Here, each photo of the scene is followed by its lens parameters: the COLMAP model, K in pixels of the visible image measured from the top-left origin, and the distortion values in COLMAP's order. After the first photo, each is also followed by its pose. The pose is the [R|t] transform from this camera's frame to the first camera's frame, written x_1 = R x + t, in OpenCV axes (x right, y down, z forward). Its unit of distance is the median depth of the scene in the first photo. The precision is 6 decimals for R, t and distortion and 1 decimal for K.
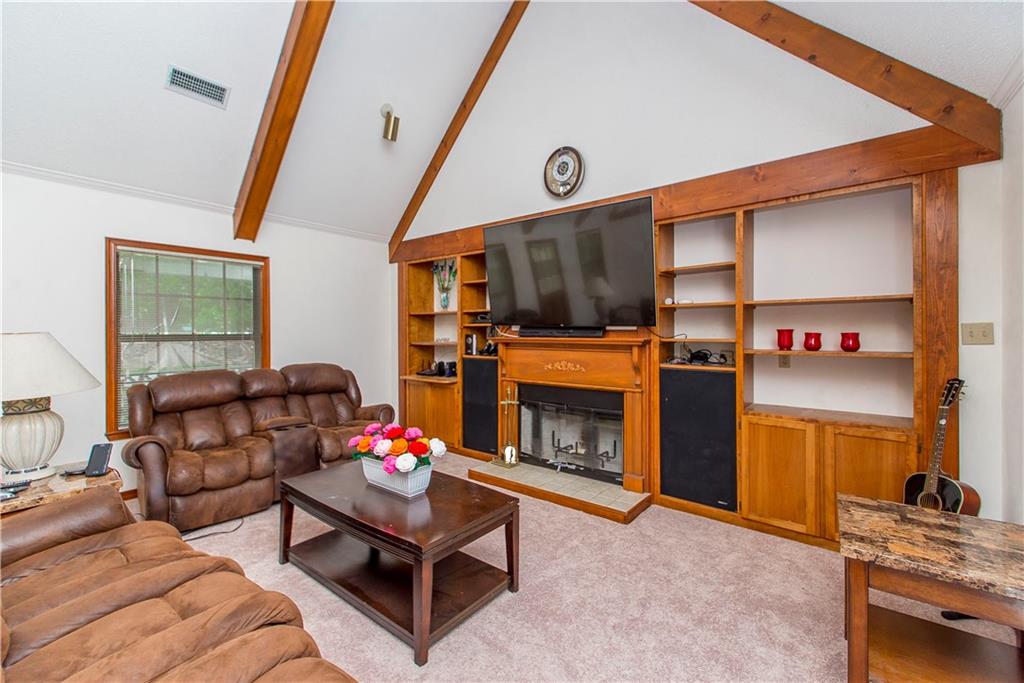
lens RADIAL K [[426.2, 0, 508.5], [0, 426.2, 338.0], [0, 0, 1]] dist [0.012511, -0.001242]
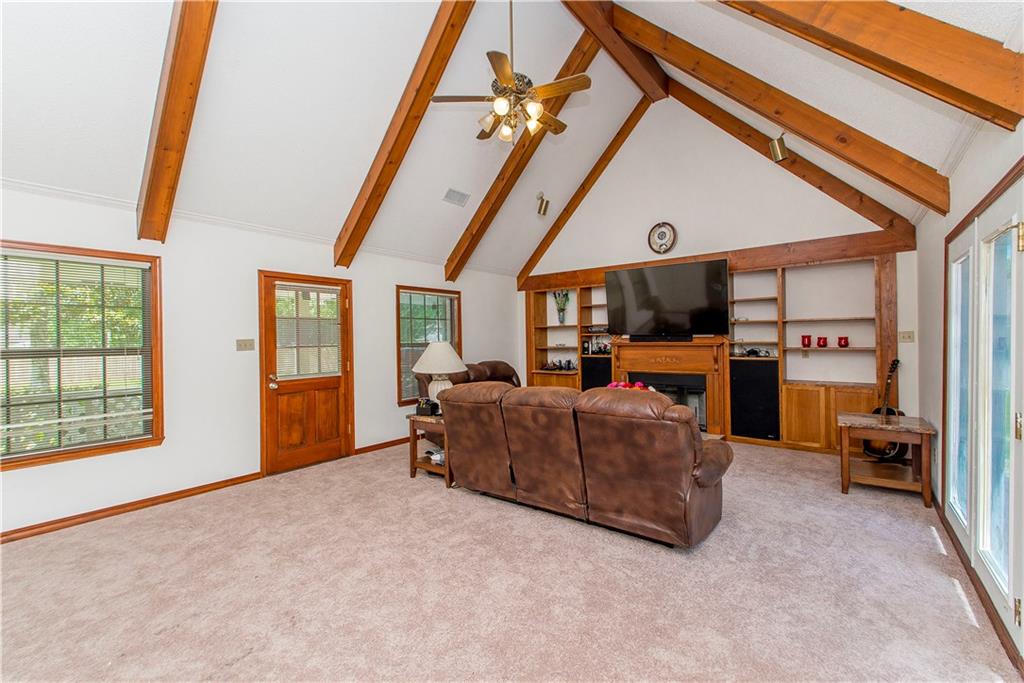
lens RADIAL K [[426.2, 0, 508.7], [0, 426.2, 344.8], [0, 0, 1]] dist [0.012511, -0.001242]
pose [[0.999920, -0.012320, 0.002883, -0.515431], [0.012324, 0.999923, -0.001164, 0.005155], [-0.002869, 0.001200, 0.999995, -0.669060]]
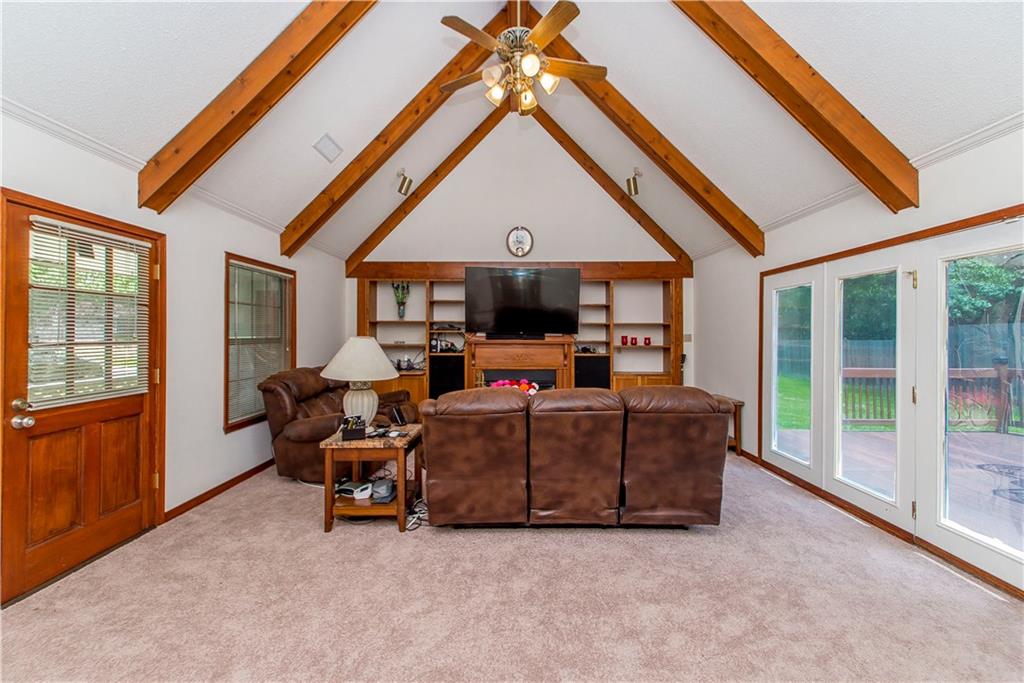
lens RADIAL K [[426.2, 0, 511.2], [0, 426.2, 334.3], [0, 0, 1]] dist [0.012511, -0.001242]
pose [[0.791108, 0.005079, 0.611655, -1.045757], [0.004241, 0.999896, -0.013788, -0.001222], [-0.611662, 0.013502, 0.791004, -0.341283]]
